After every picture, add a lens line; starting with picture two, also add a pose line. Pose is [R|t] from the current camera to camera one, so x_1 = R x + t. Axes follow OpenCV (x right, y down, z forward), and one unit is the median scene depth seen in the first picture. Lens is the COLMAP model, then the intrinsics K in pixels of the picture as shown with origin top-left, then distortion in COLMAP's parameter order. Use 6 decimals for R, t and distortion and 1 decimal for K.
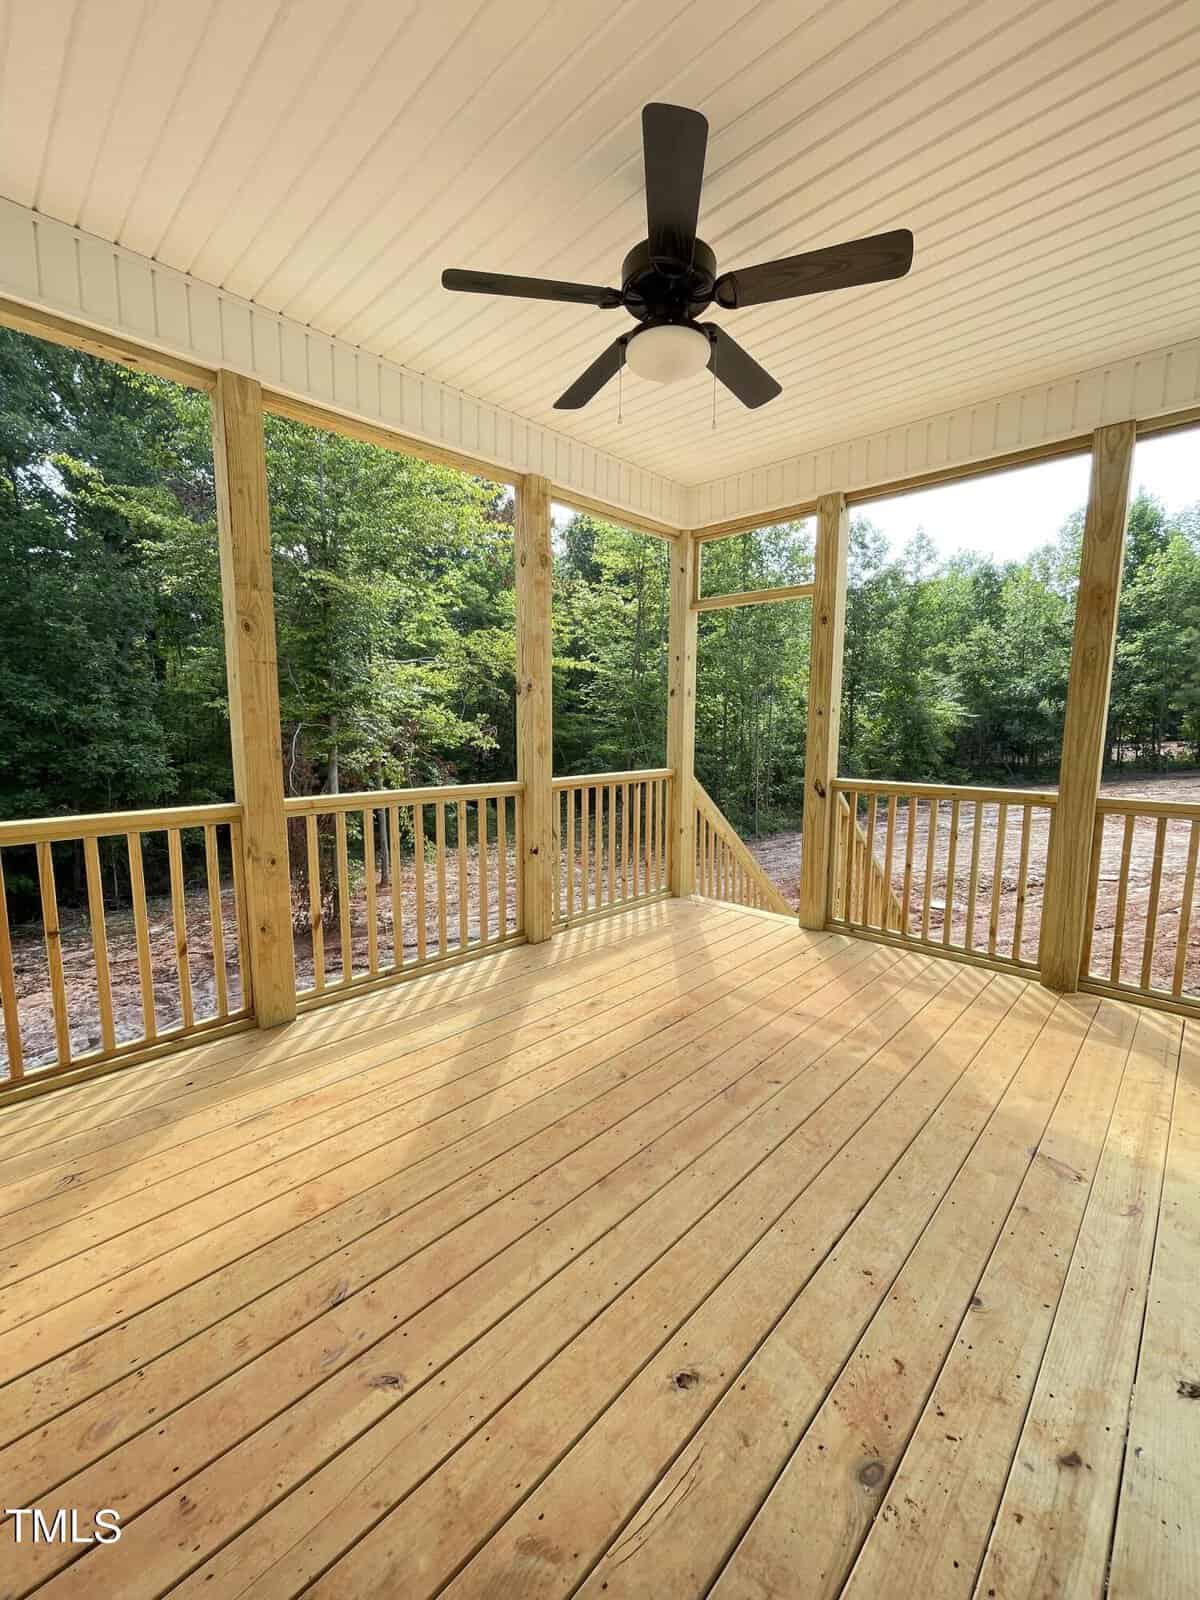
lens RADIAL K [[650.2, 0, 597.2], [0, 650.2, 795.8], [0, 0, 1]] dist [-0.000721, -0.000406]
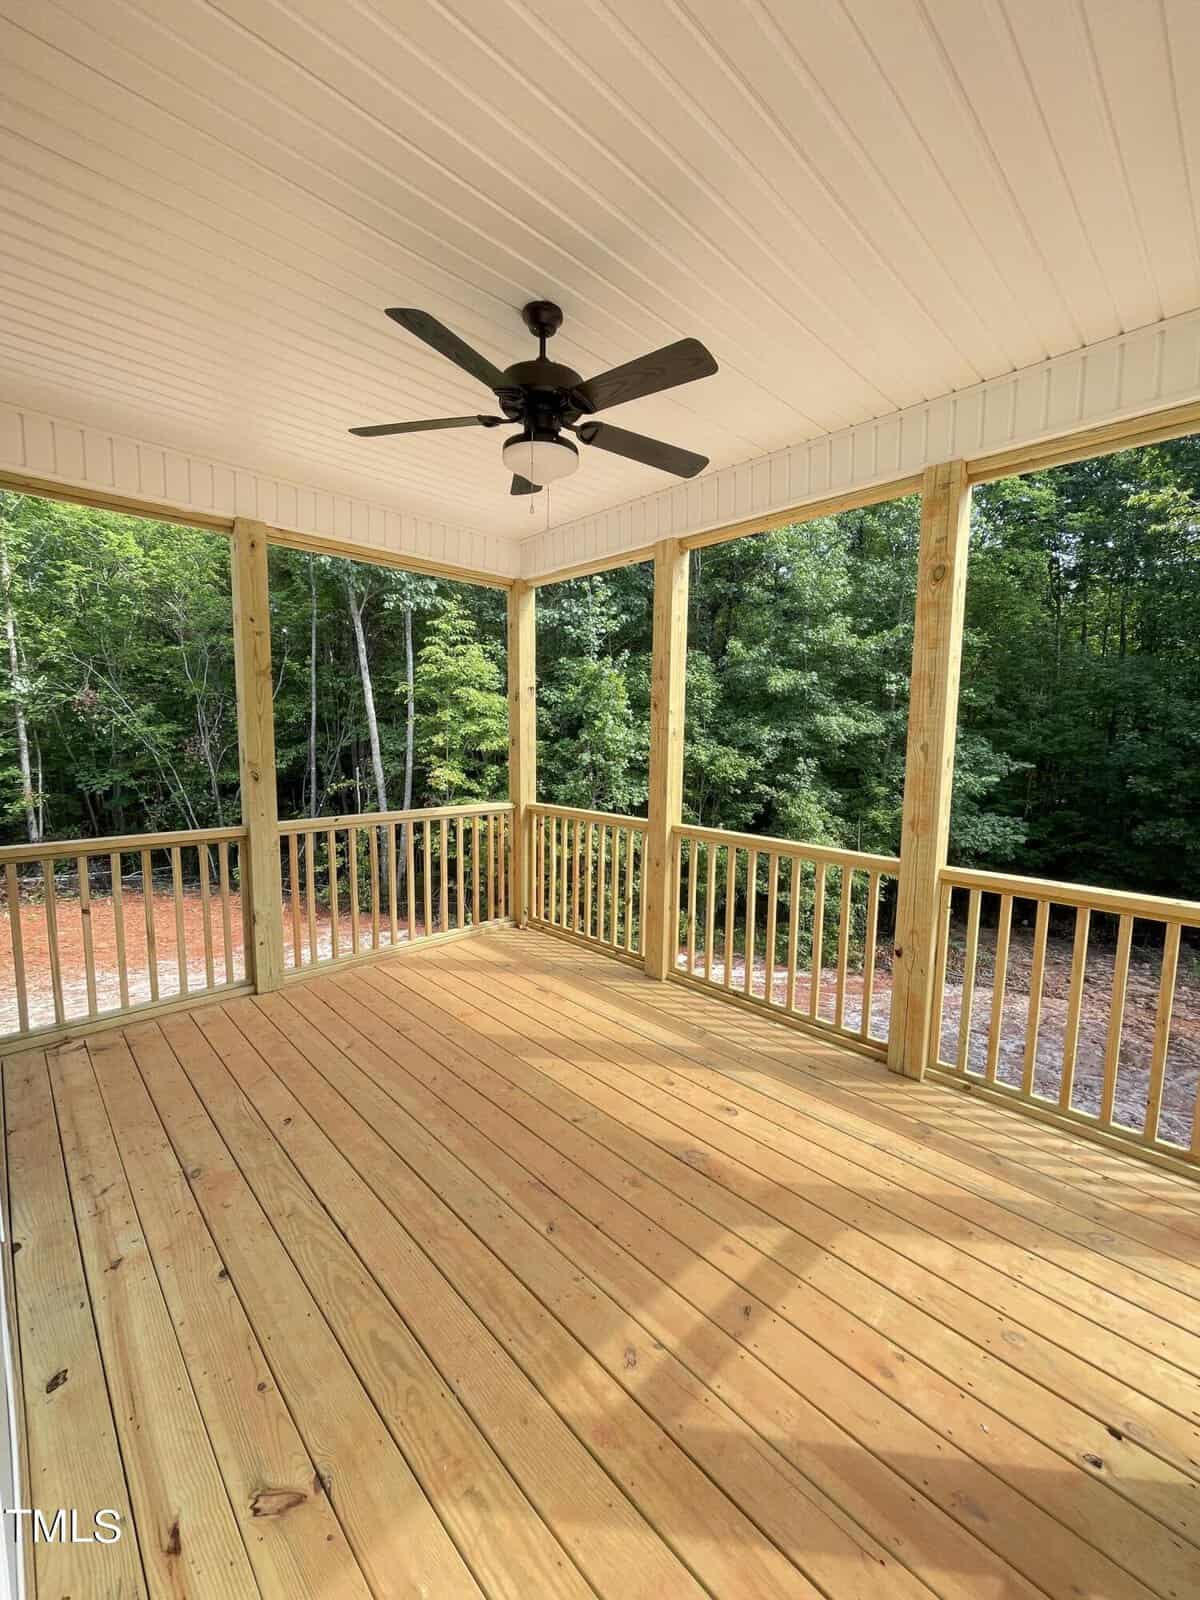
lens RADIAL K [[650.2, 0, 597.2], [0, 650.2, 795.8], [0, 0, 1]] dist [-0.000721, -0.000406]
pose [[-0.046917, 0.099877, -0.993893, 0.877042], [-0.133758, 0.985400, 0.105338, -0.172463], [0.989903, 0.137884, -0.032873, 0.844917]]
